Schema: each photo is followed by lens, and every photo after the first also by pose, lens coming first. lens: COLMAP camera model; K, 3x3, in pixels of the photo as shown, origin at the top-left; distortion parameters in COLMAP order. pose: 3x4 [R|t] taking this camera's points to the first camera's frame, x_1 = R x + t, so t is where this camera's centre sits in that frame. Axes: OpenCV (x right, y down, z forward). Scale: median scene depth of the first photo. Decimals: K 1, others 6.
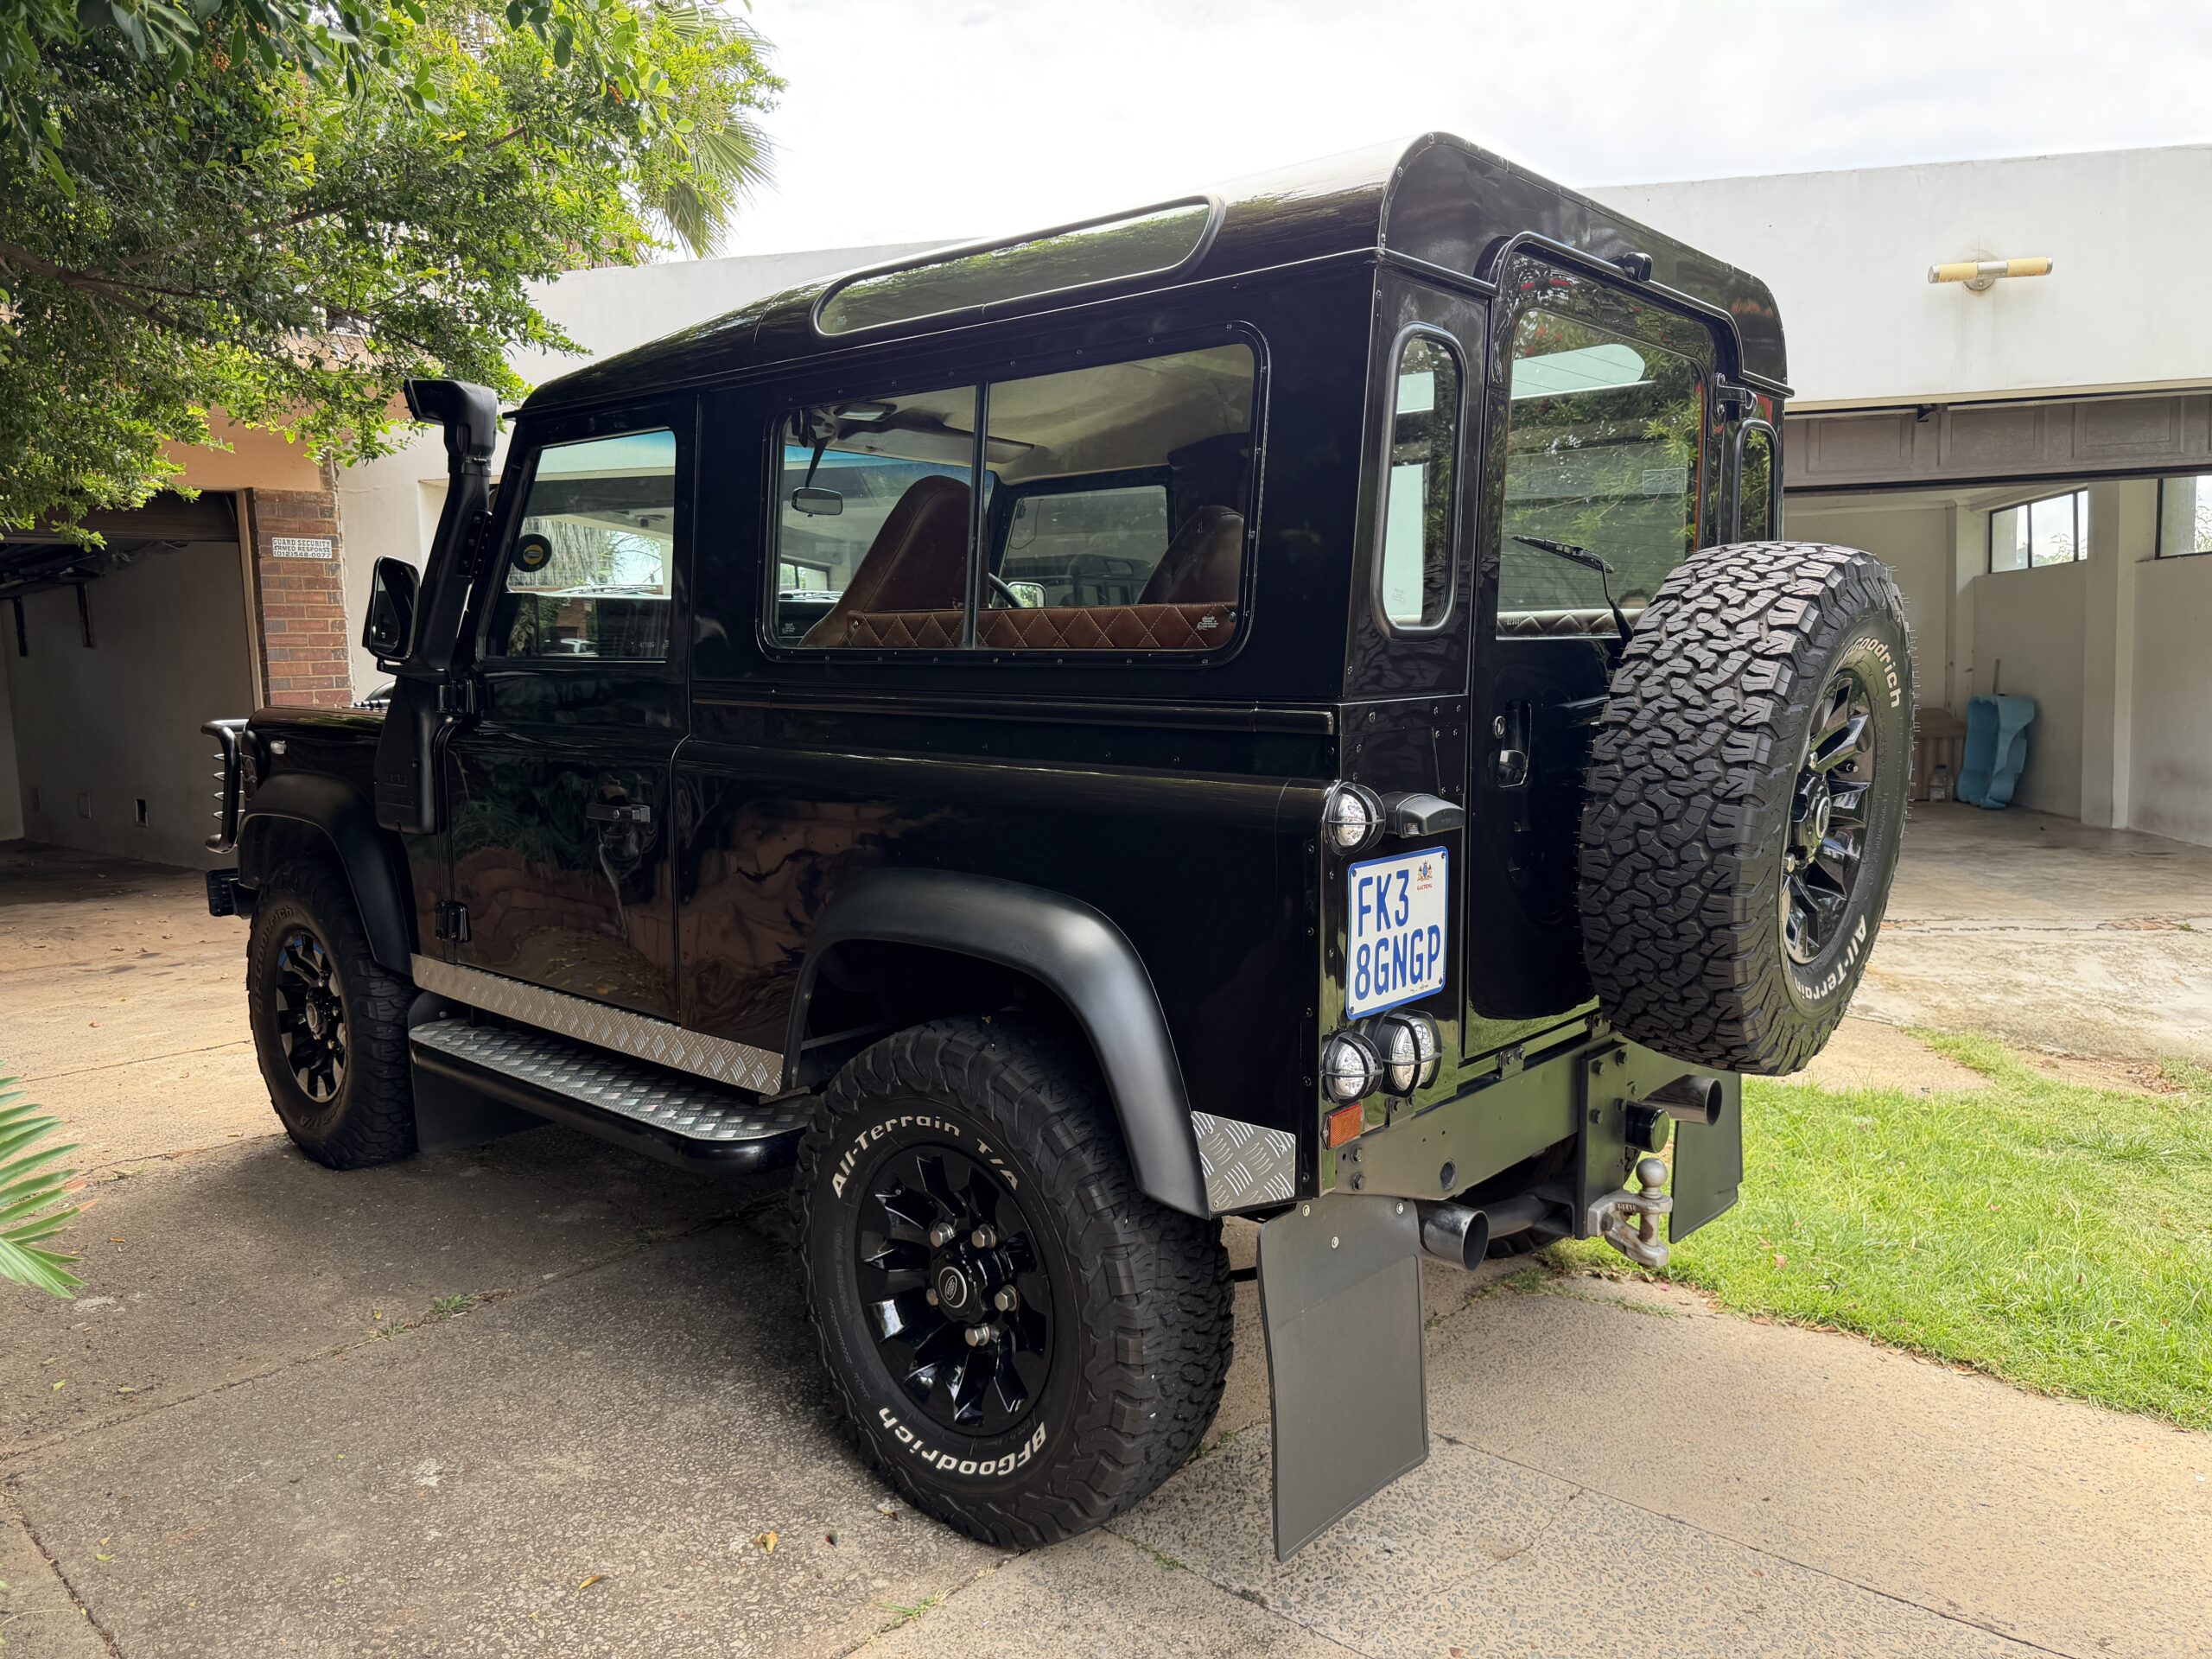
lens RADIAL K [[1637.5, 0, 1125.3], [0, 1637.5, 824.5], [0, 0, 1]] dist [0.007248, -0.025433]
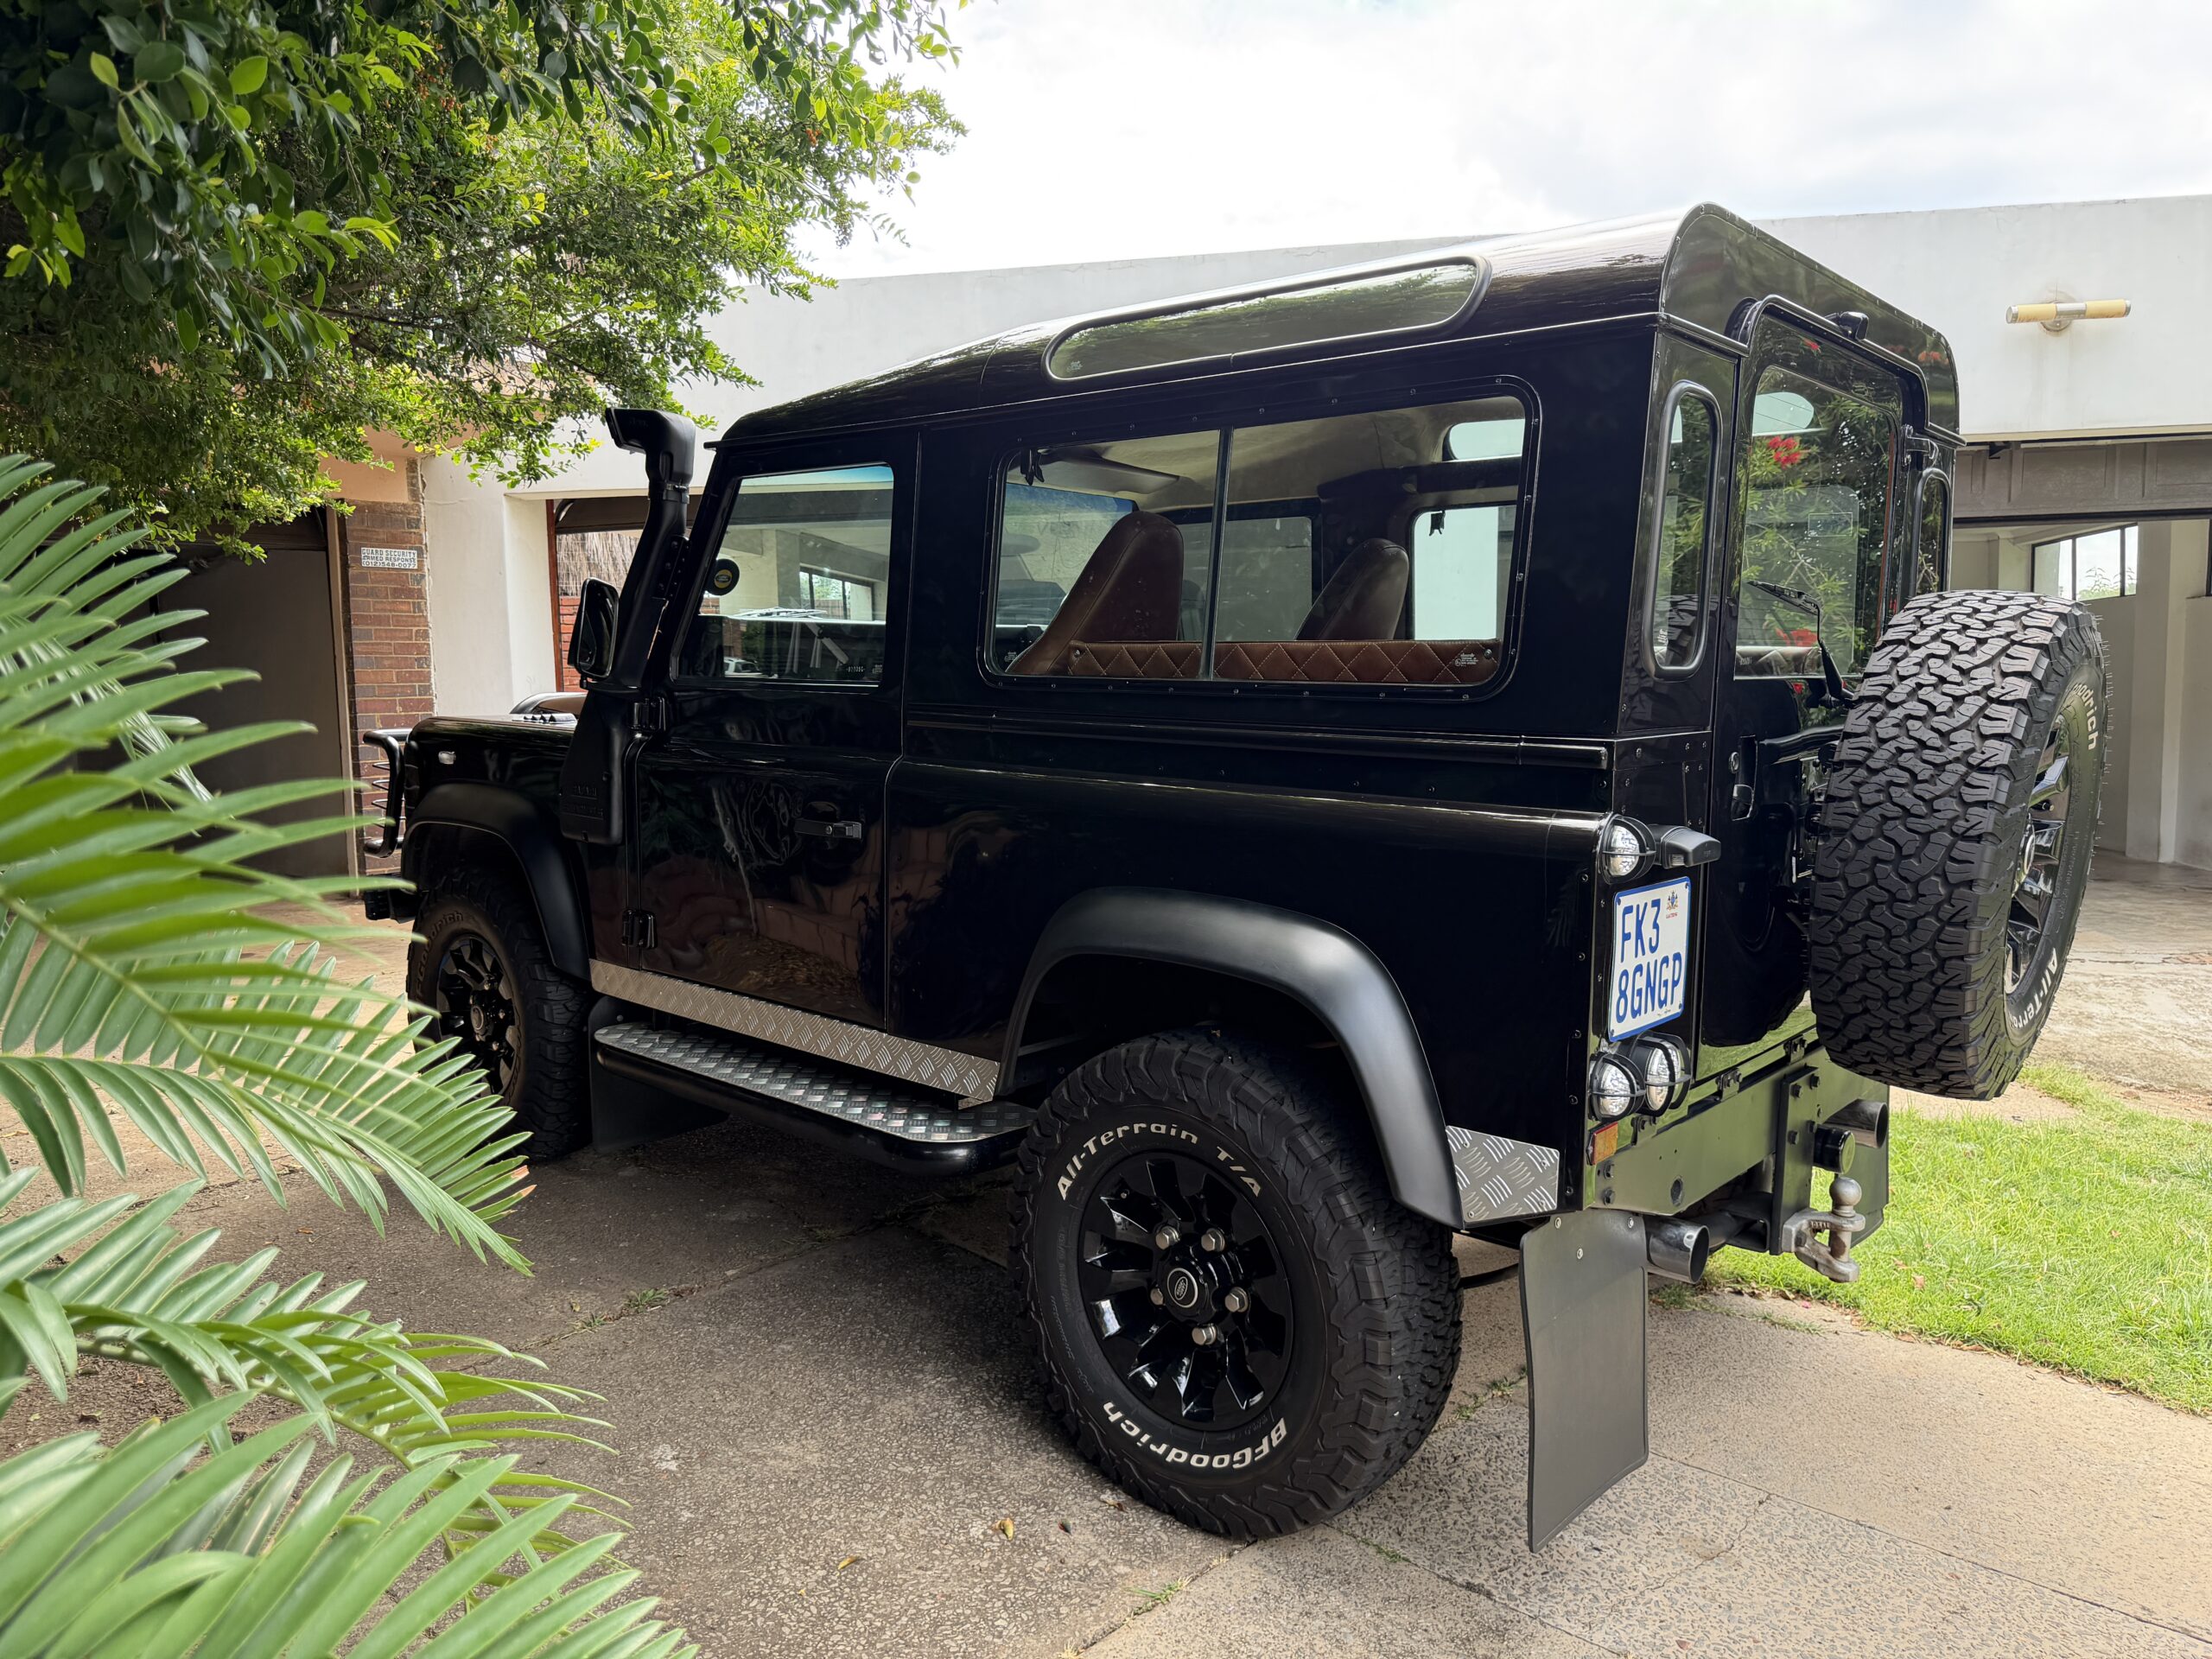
lens RADIAL K [[1637.5, 0, 1090.4], [0, 1637.5, 829.4], [0, 0, 1]] dist [0.007248, -0.025433]
pose [[0.999798, 0.016681, -0.011237, -0.148967], [-0.016745, 0.999844, -0.005621, -0.004035], [0.011141, 0.005808, 0.999921, -0.047166]]
